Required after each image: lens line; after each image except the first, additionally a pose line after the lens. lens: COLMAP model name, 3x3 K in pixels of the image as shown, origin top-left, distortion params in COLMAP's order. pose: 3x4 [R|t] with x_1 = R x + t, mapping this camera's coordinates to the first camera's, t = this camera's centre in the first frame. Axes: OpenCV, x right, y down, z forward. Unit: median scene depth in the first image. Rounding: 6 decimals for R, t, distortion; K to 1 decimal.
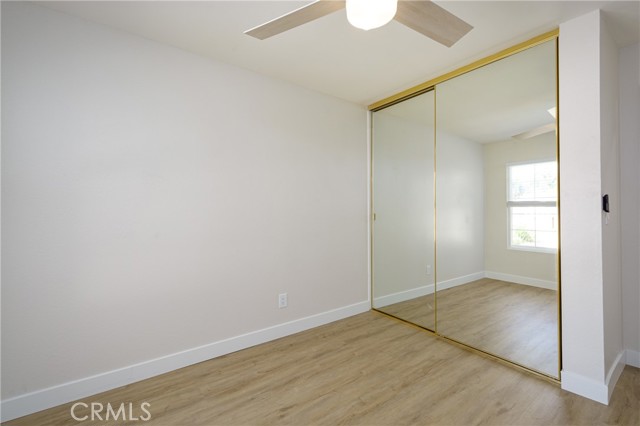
lens RADIAL K [[283.5, 0, 318.7], [0, 283.5, 213.1], [0, 0, 1]] dist [0.010000, -0.000860]
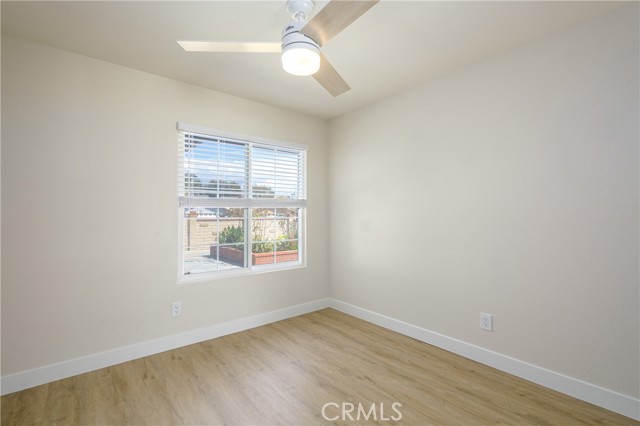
lens RADIAL K [[283.5, 0, 318.5], [0, 283.5, 212.5], [0, 0, 1]] dist [0.010000, -0.000860]
pose [[0.069143, 0.002513, -0.997604, 0.893181], [0.008174, 0.999962, 0.003086, -0.039869], [0.997573, -0.008368, 0.069120, 0.560356]]
